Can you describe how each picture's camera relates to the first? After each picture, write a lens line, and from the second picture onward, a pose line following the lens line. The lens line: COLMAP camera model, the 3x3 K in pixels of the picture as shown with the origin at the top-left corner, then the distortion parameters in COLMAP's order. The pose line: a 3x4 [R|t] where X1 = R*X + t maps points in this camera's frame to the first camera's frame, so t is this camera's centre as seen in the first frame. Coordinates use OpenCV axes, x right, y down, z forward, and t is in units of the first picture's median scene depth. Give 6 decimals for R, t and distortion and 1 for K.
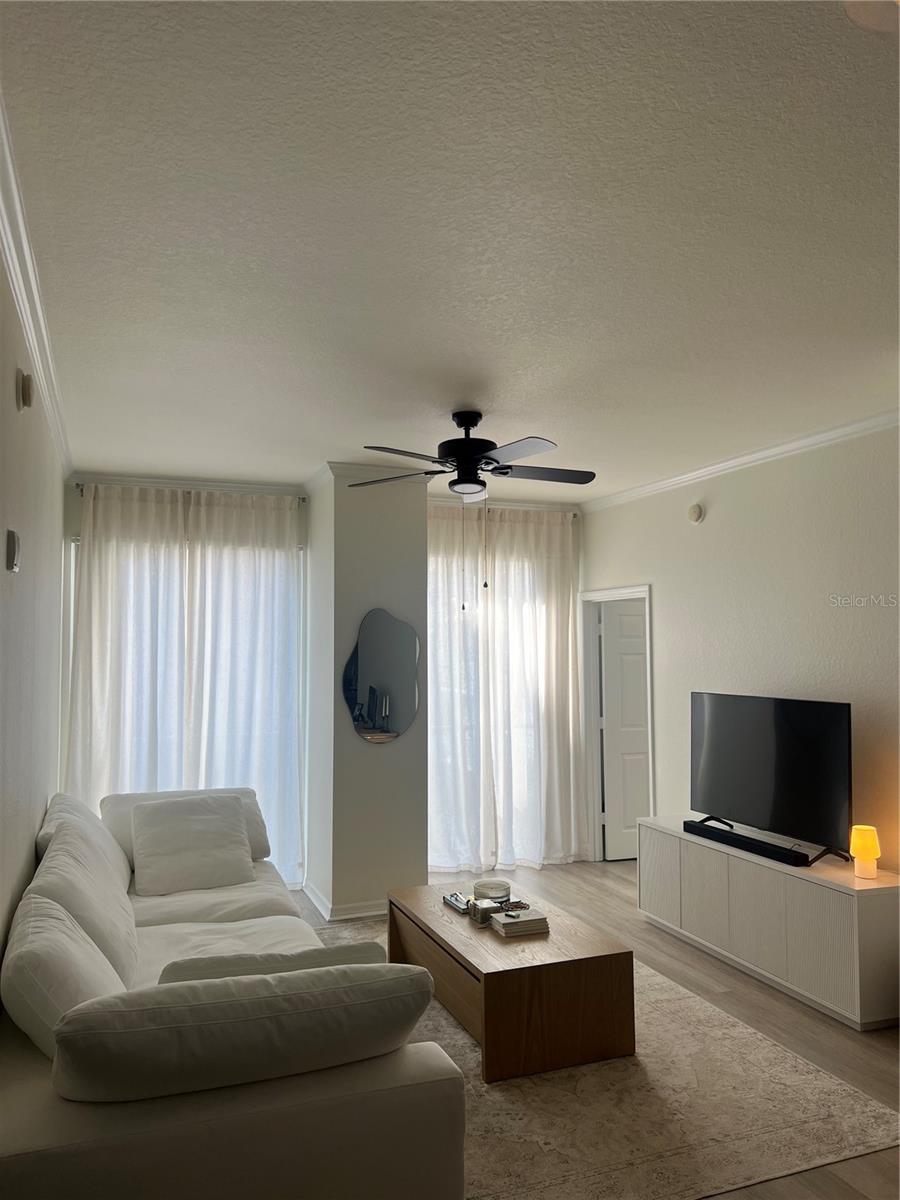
lens RADIAL K [[890.6, 0, 450.0], [0, 890.6, 600.0], [0, 0, 1]] dist [0.094408, -0.162417]
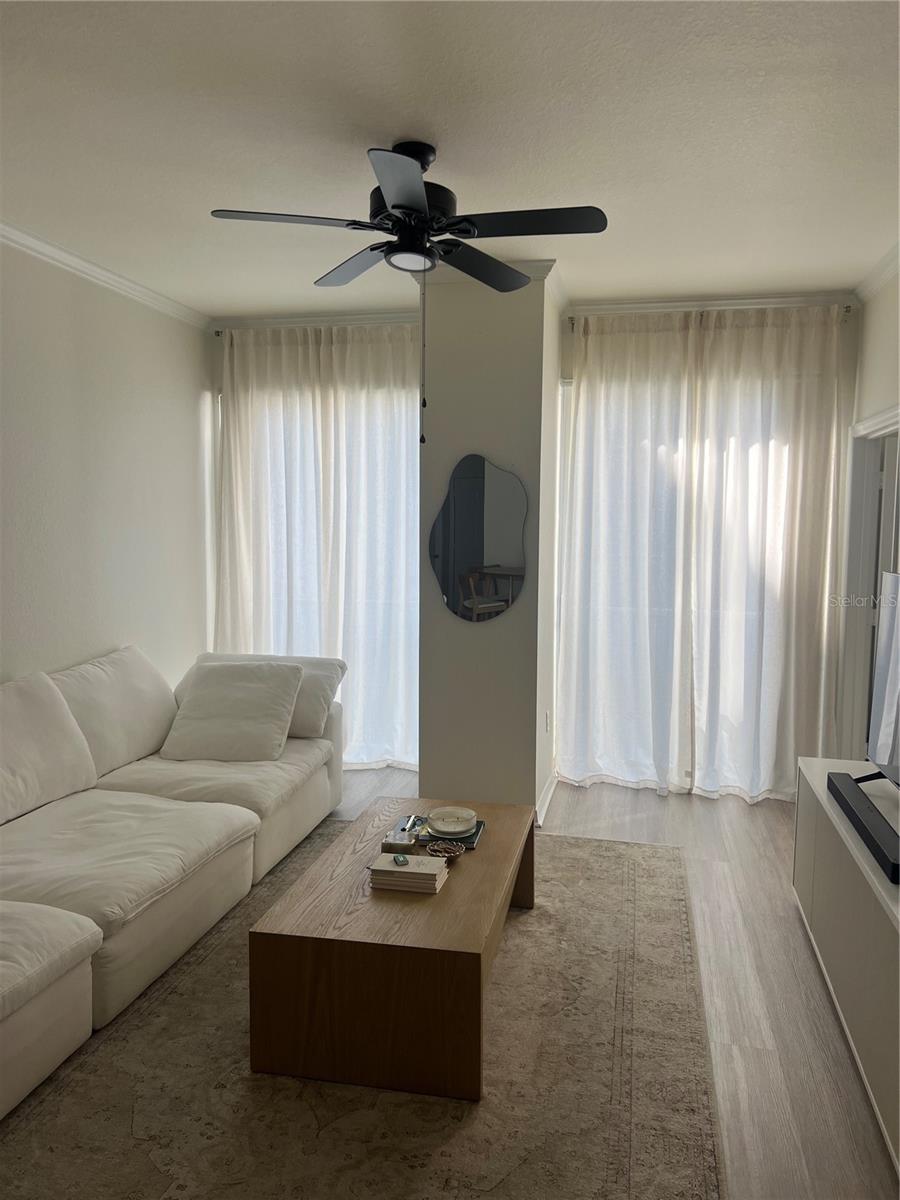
lens RADIAL K [[890.6, 0, 450.0], [0, 890.6, 600.0], [0, 0, 1]] dist [0.094408, -0.162417]
pose [[0.843006, 0.052682, -0.535318, 0.308780], [0.020446, 0.991335, 0.129758, 0.033201], [0.537516, -0.120332, 0.834624, 0.288909]]
